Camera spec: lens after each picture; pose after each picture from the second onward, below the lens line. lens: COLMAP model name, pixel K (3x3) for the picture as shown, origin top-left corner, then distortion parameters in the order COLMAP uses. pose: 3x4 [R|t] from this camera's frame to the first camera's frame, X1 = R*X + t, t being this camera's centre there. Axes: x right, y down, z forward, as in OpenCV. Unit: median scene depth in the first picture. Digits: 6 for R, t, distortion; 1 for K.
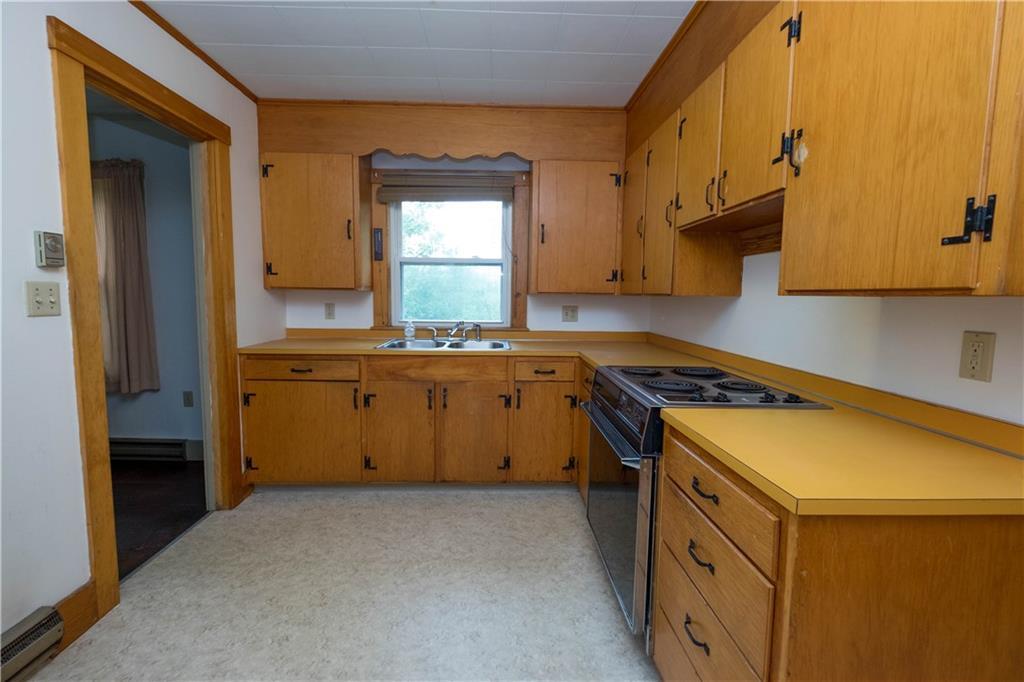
lens RADIAL K [[436.0, 0, 507.3], [0, 436.0, 337.6], [0, 0, 1]] dist [0.000913, -0.000213]
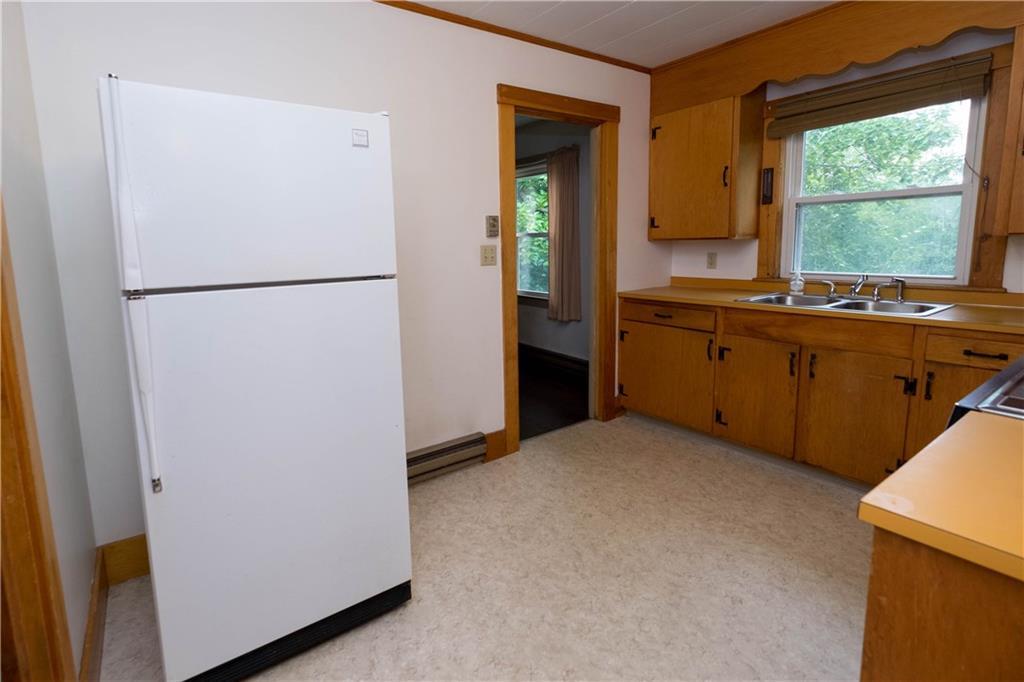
lens RADIAL K [[496.9, 0, 511.1], [0, 496.9, 310.9], [0, 0, 1]] dist [-0.002015, -0.000209]
pose [[0.582911, 0.088602, -0.807691, 0.293396], [-0.048144, 0.996057, 0.074520, -0.010829], [0.811109, -0.004552, 0.584878, -0.032926]]
